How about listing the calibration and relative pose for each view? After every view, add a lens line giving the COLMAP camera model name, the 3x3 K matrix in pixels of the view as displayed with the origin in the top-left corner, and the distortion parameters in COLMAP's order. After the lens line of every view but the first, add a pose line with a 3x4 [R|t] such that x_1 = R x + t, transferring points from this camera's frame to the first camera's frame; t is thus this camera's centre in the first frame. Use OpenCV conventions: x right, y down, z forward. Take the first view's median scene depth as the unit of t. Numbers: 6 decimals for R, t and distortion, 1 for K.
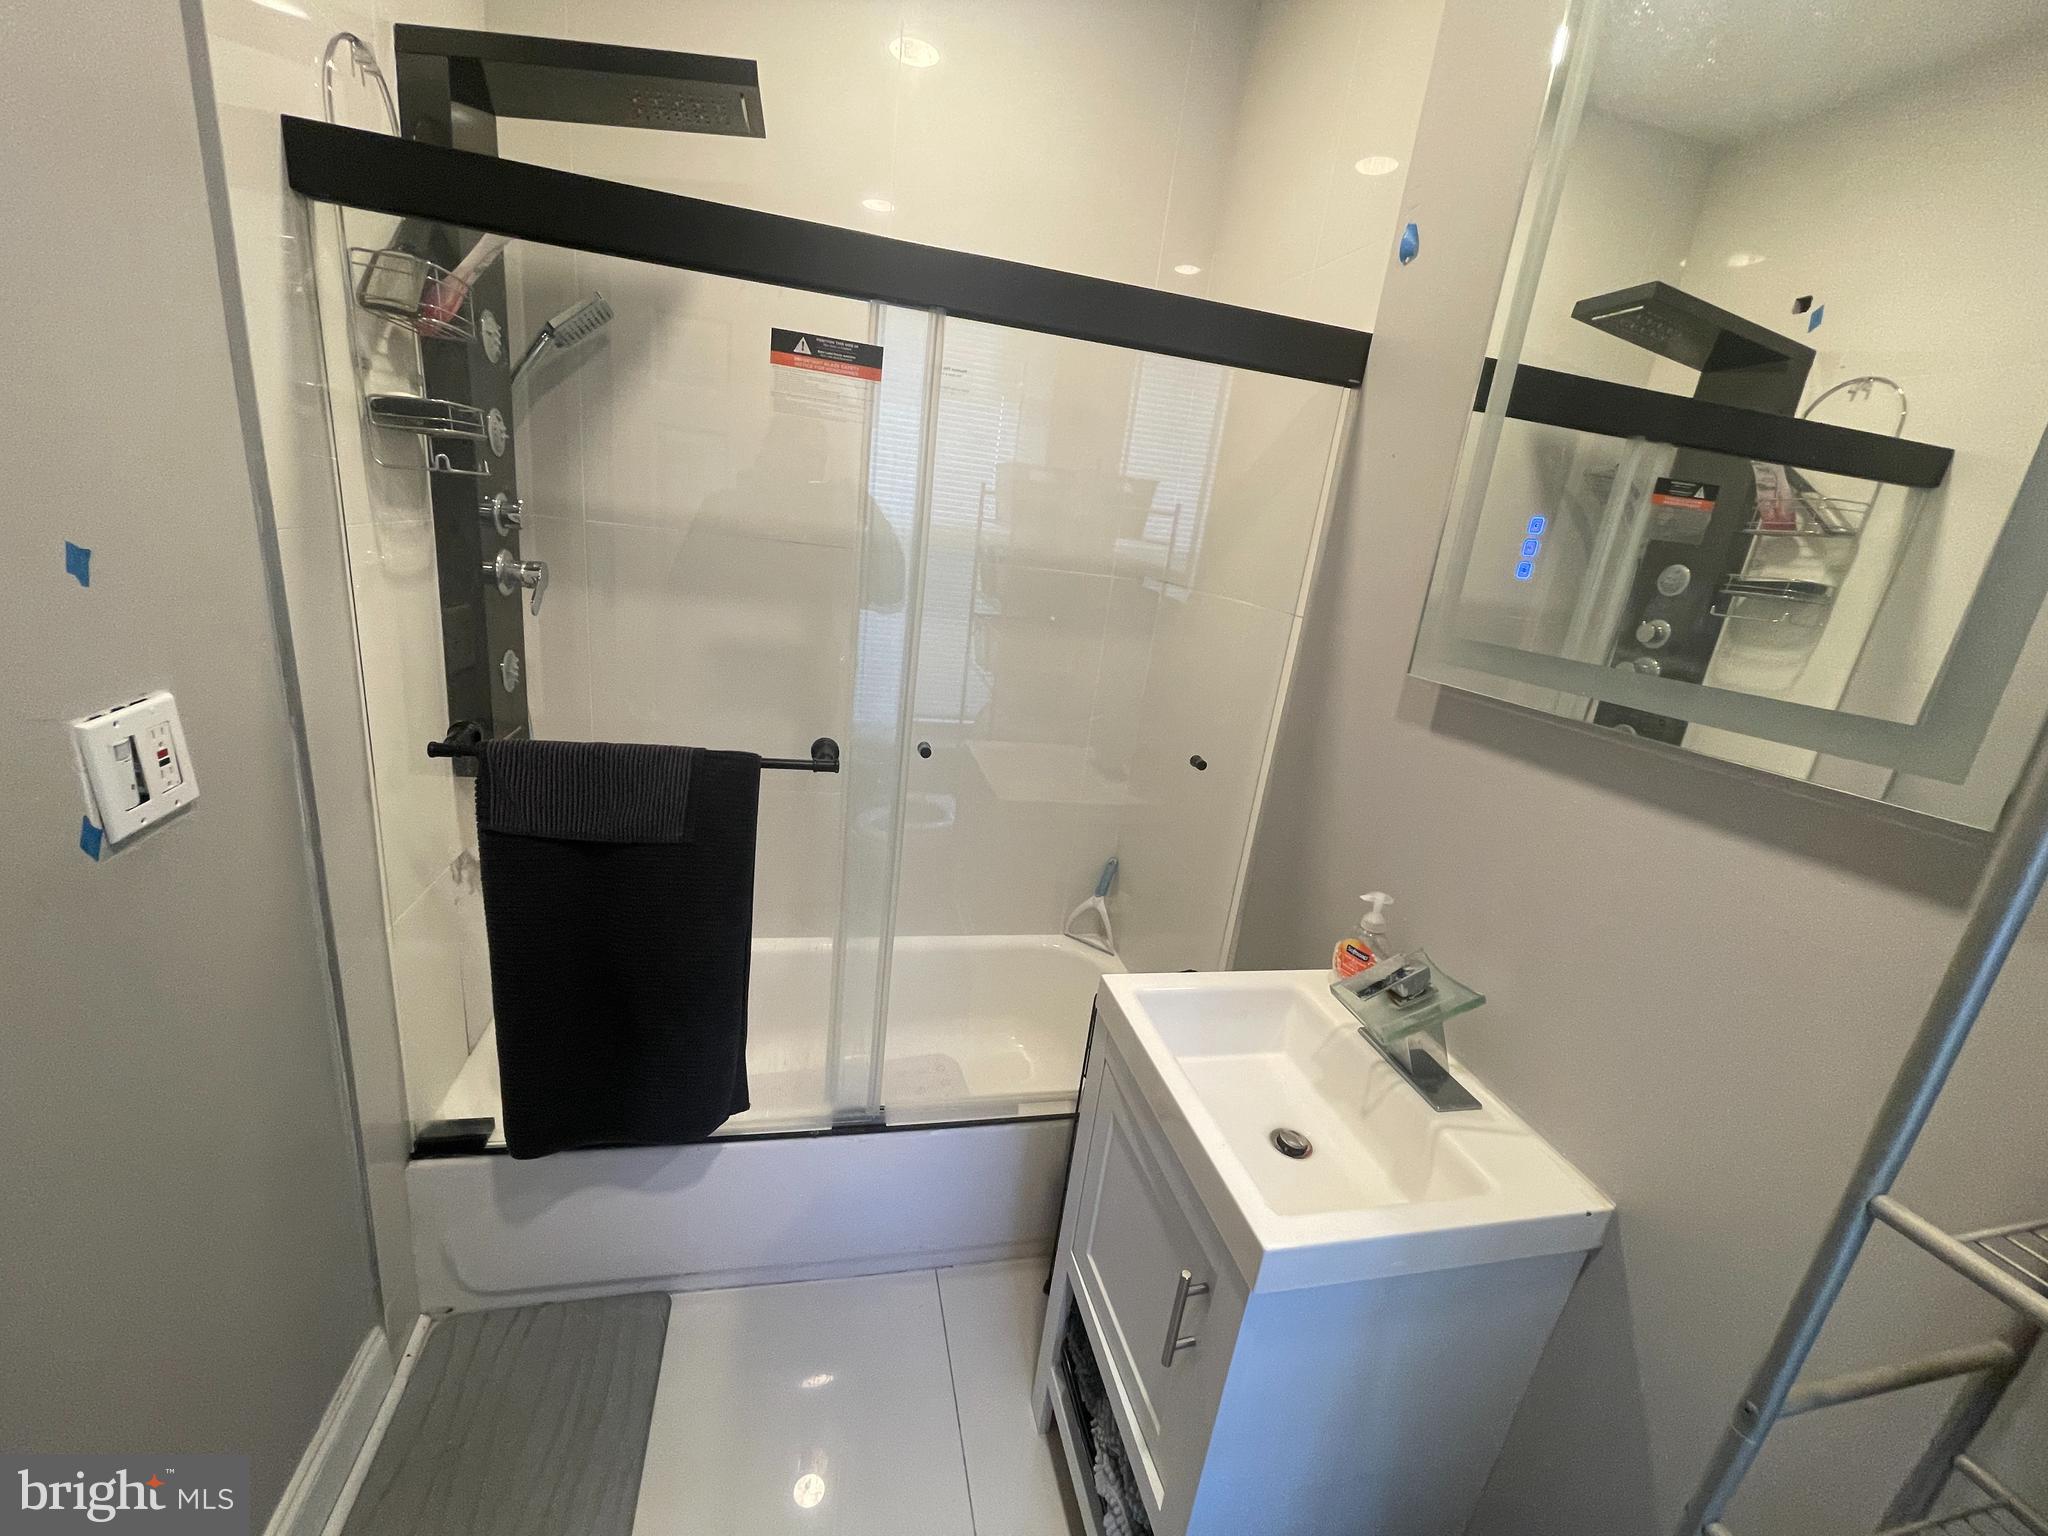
lens RADIAL K [[831.9, 0, 1003.4], [0, 831.9, 770.1], [0, 0, 1]] dist [-0.014643, 0.009009]
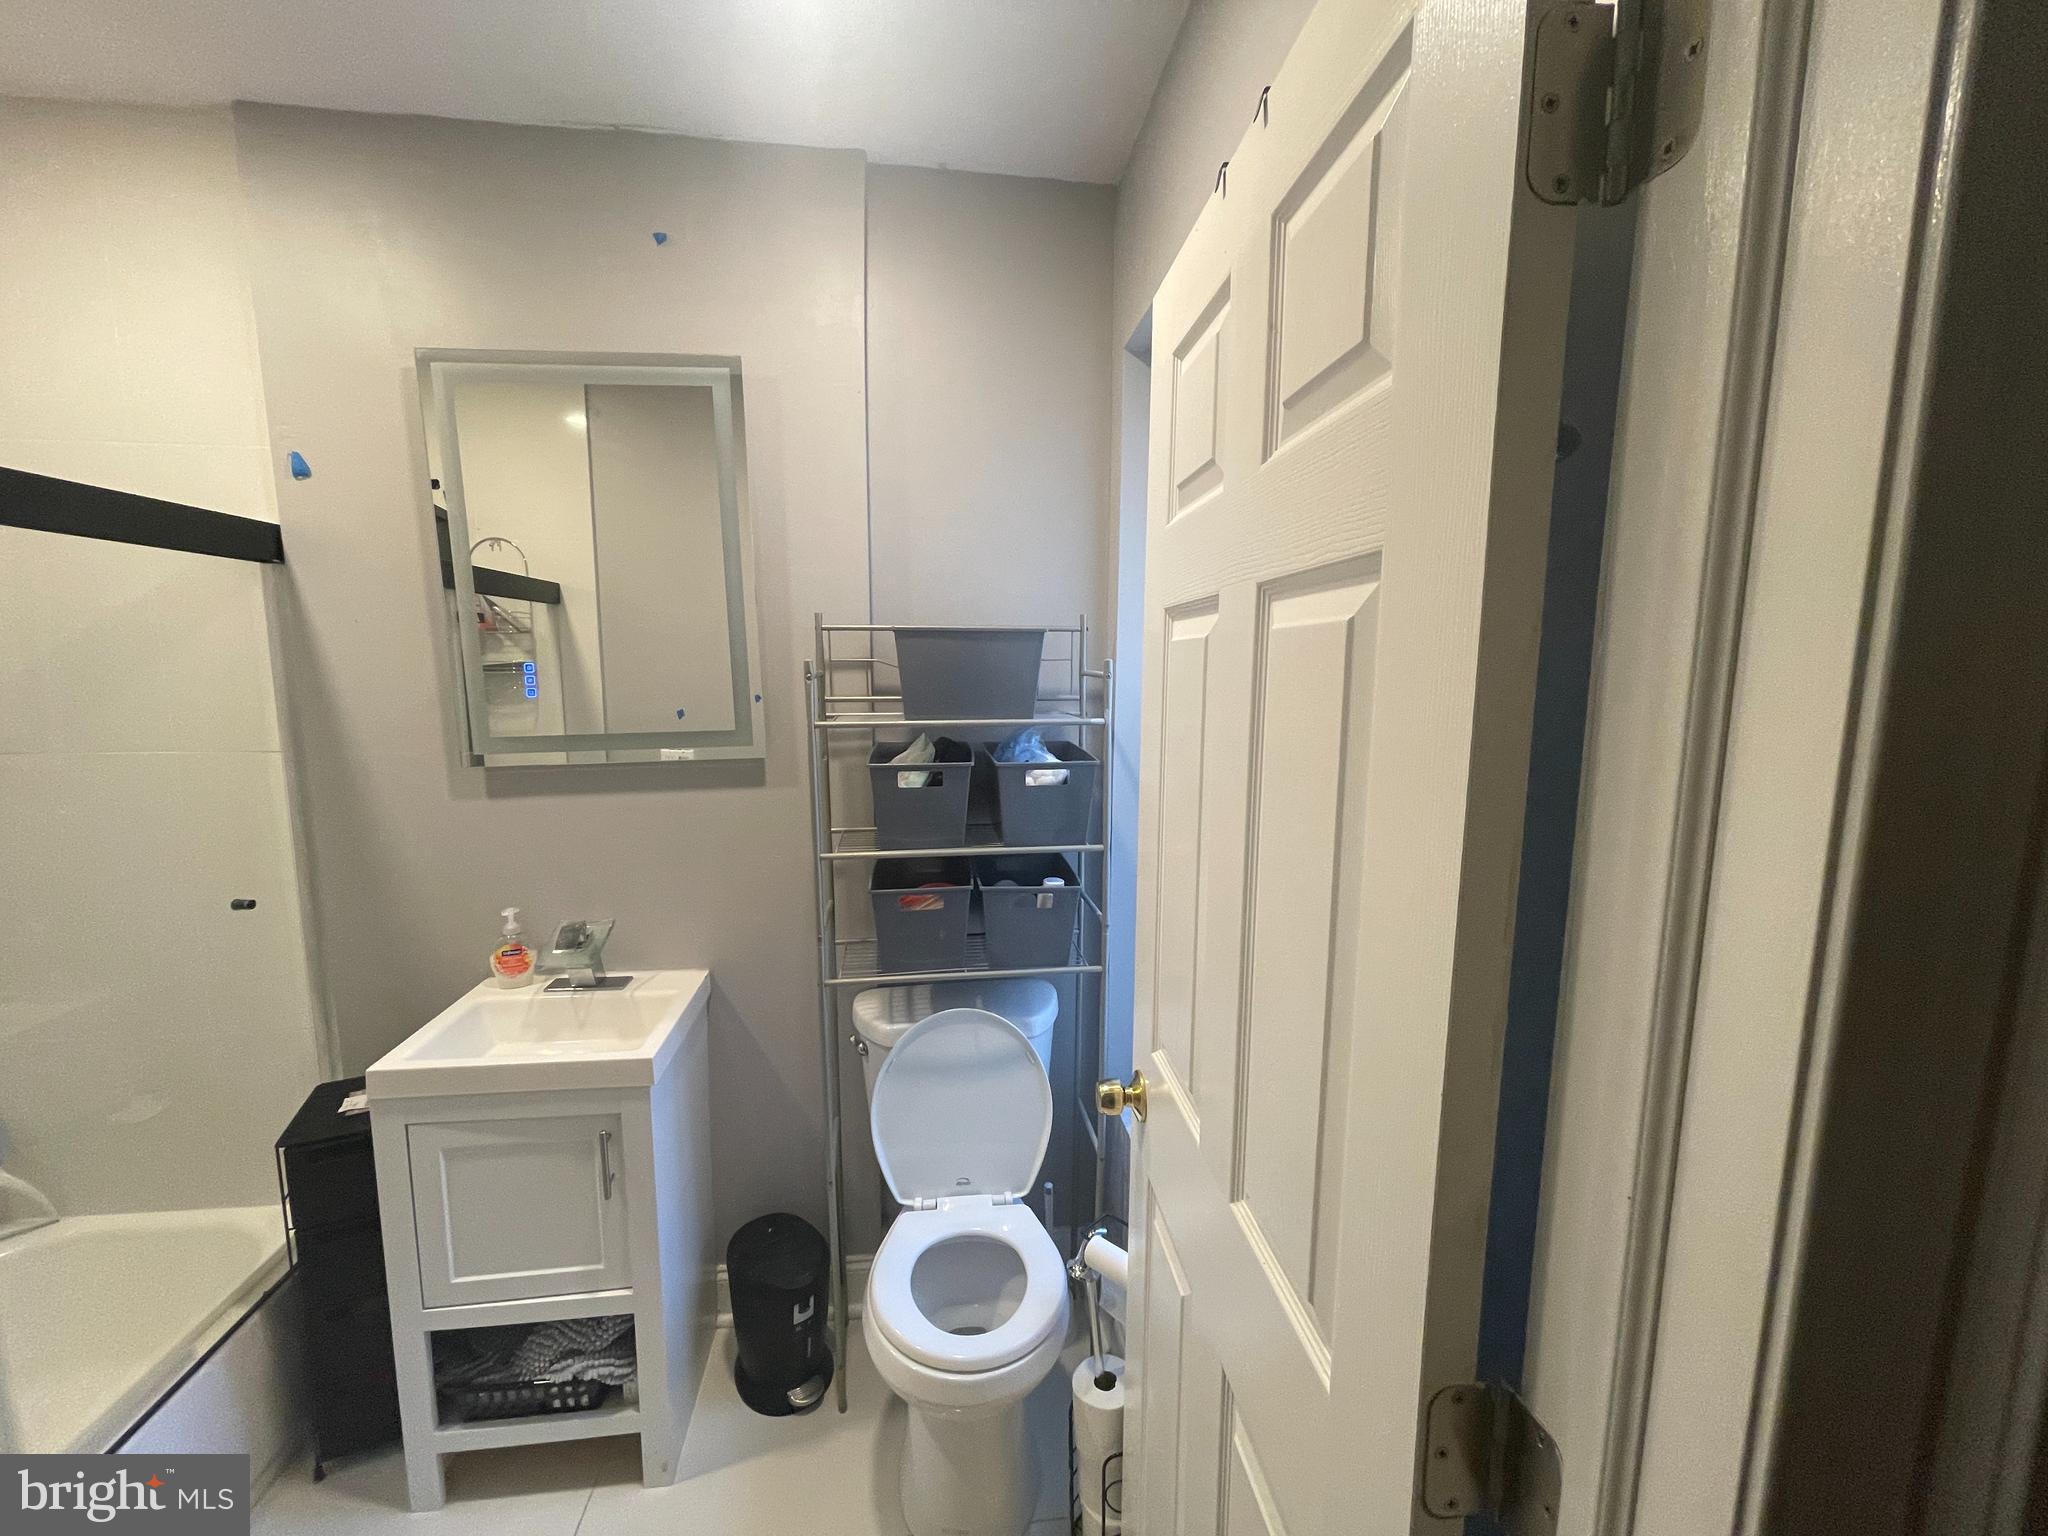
lens RADIAL K [[819.8, 0, 1011.9], [0, 819.8, 770.0], [0, 0, 1]] dist [-0.002021, 0.000561]
pose [[0.112295, -0.244226, 0.963195, -0.657840], [0.303513, 0.931432, 0.200787, -0.086425], [-0.946187, 0.269795, 0.178720, -0.157581]]
